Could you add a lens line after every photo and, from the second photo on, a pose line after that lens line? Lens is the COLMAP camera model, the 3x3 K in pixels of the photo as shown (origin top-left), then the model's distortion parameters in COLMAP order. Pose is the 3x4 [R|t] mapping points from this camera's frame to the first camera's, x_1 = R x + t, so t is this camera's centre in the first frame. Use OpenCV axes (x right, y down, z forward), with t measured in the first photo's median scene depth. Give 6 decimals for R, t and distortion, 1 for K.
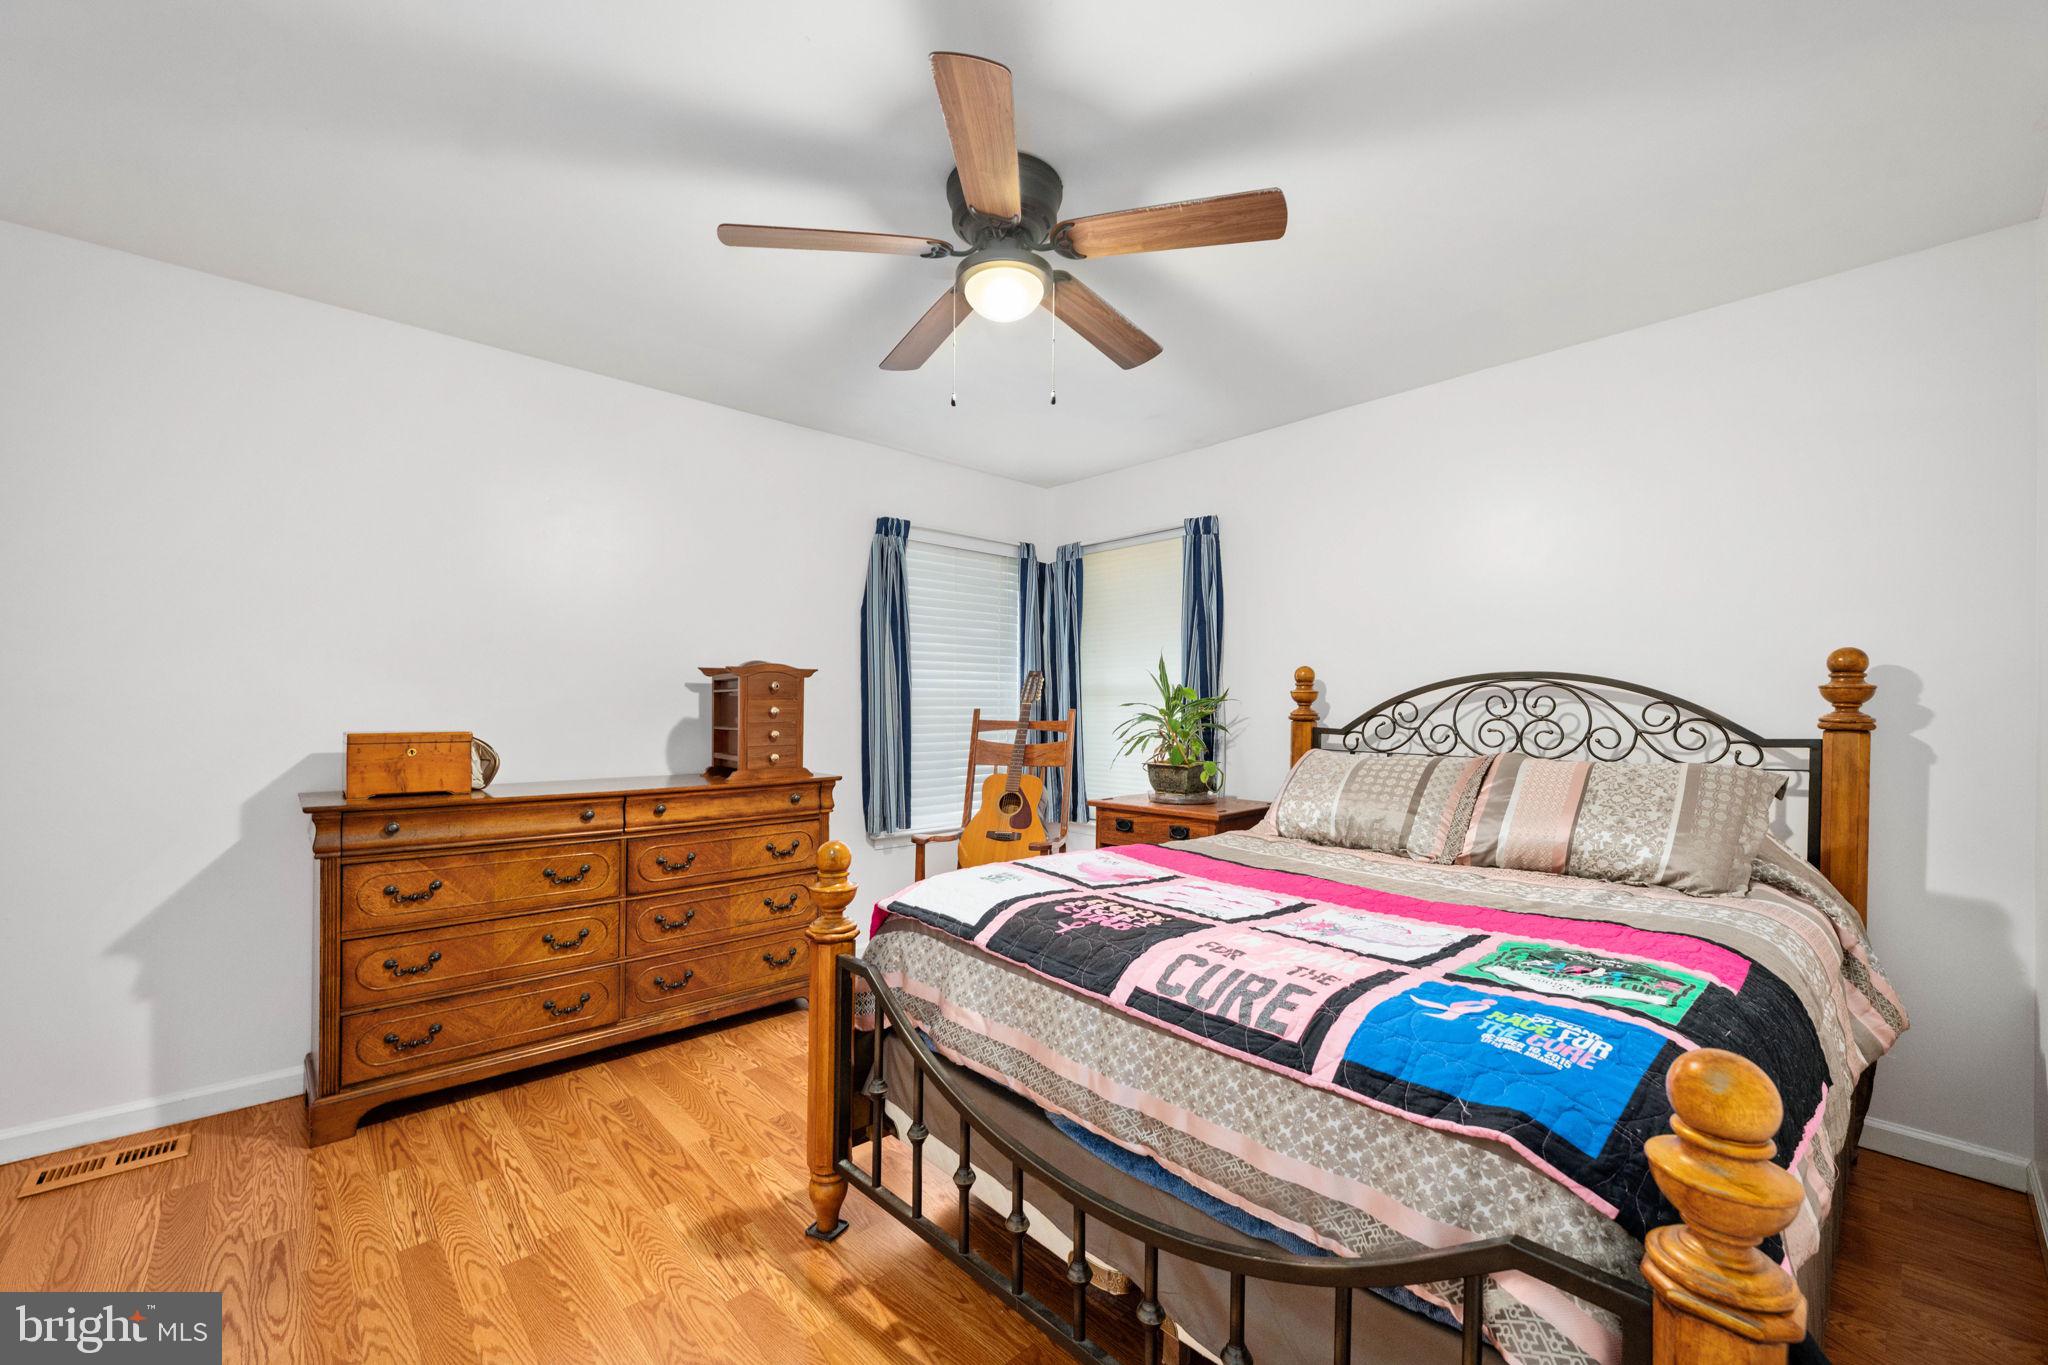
lens RADIAL K [[799.5, 0, 1018.6], [0, 799.5, 701.7], [0, 0, 1]] dist [0.001107, 0.000035]
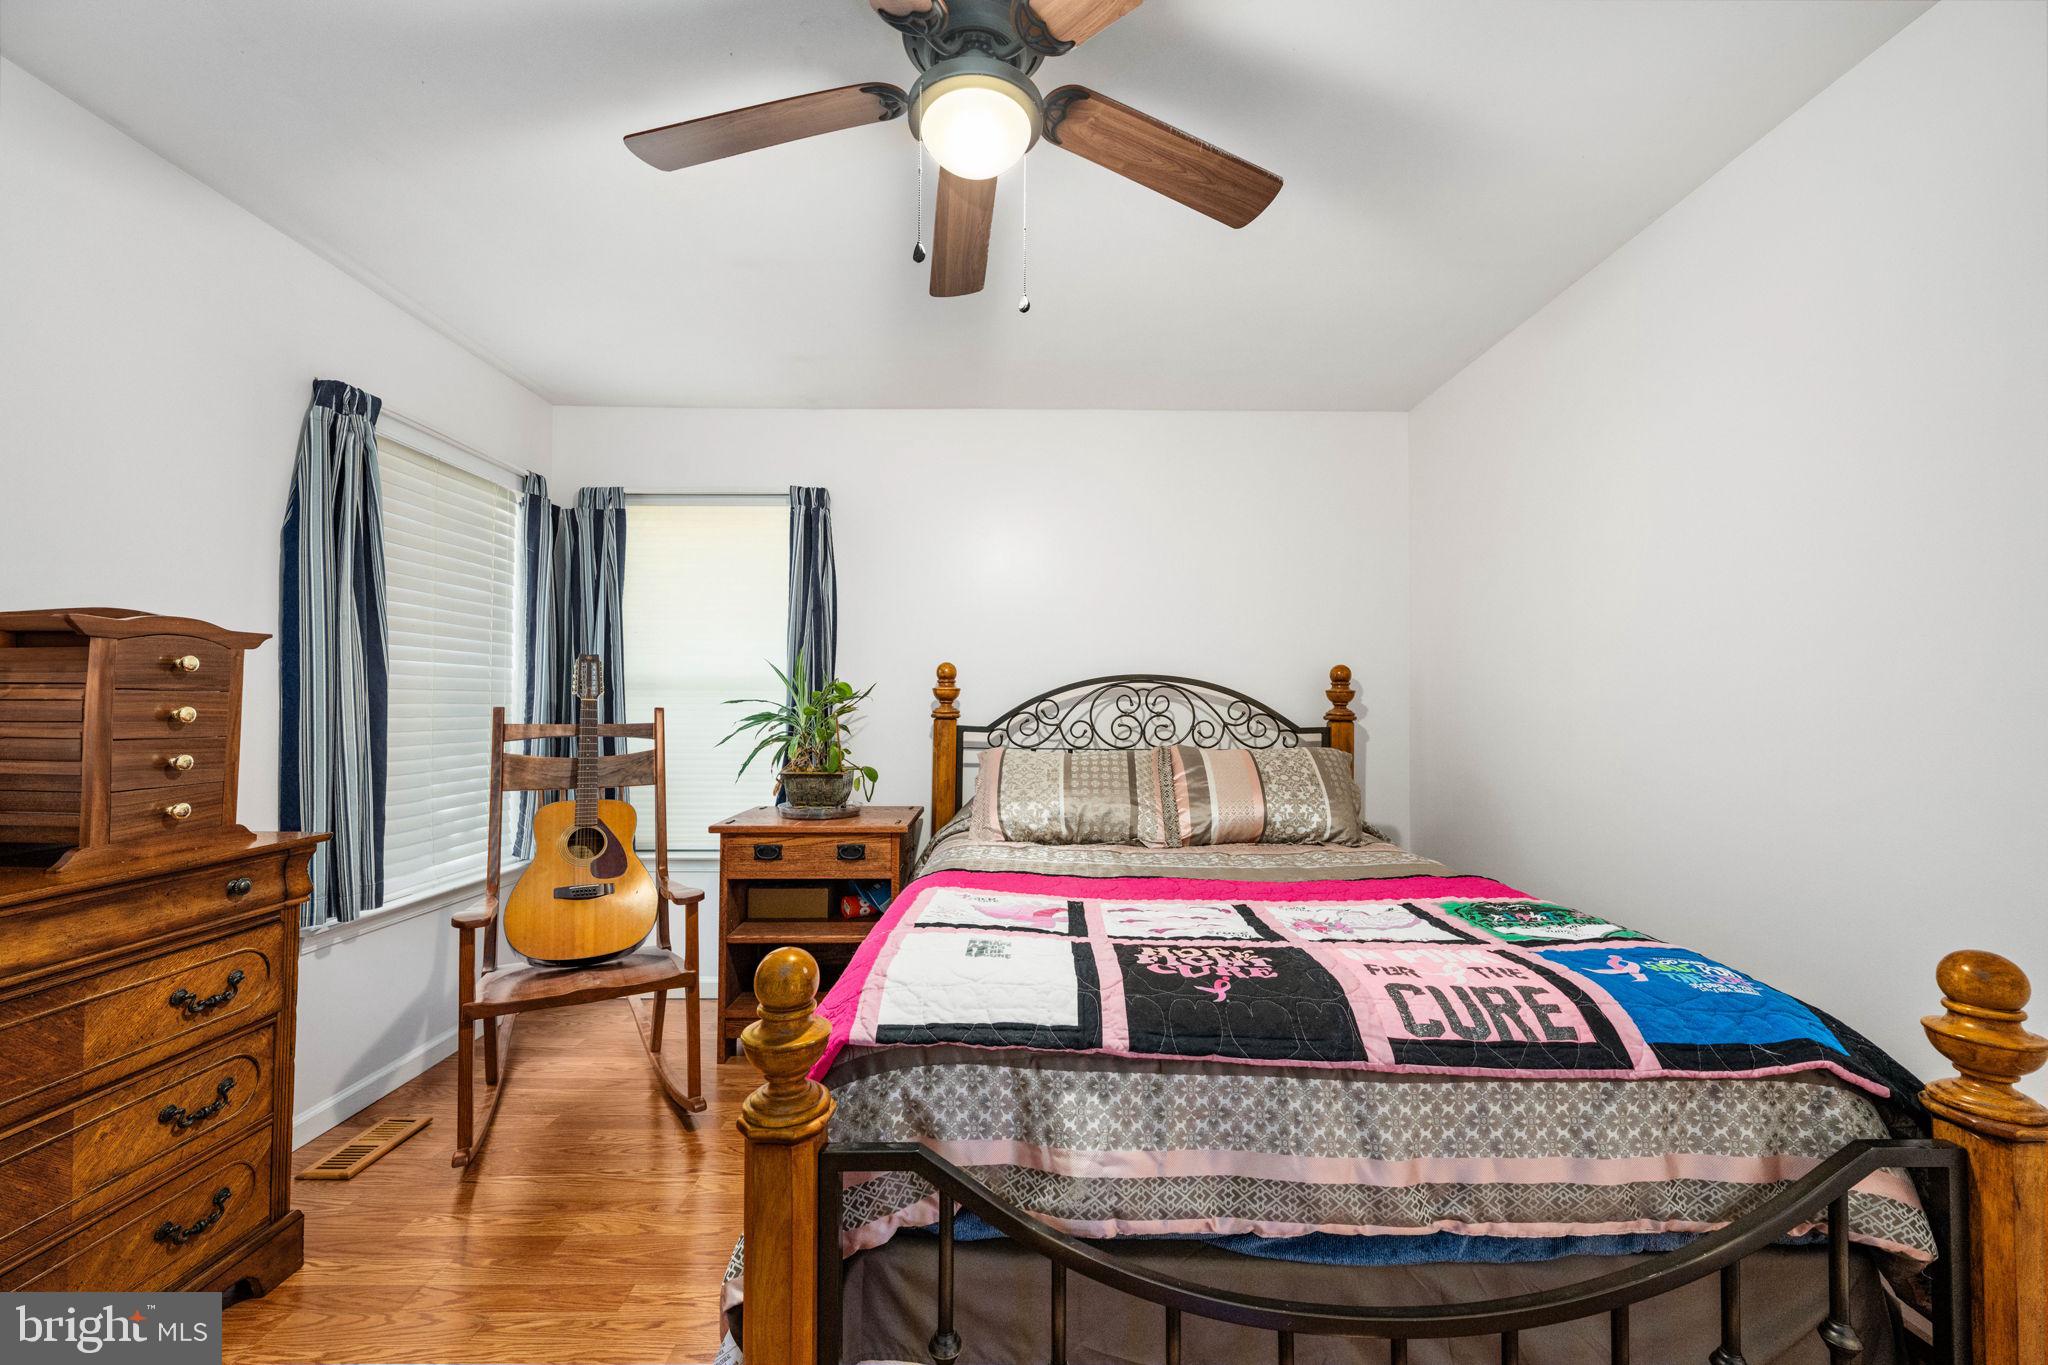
lens RADIAL K [[799.5, 0, 1023.1], [0, 799.5, 688.3], [0, 0, 1]] dist [0.001107, 0.000035]
pose [[0.683821, 0.013247, 0.729530, -0.390904], [-0.005656, 0.999901, -0.012855, -0.001698], [-0.729628, 0.004665, 0.683828, 0.366614]]
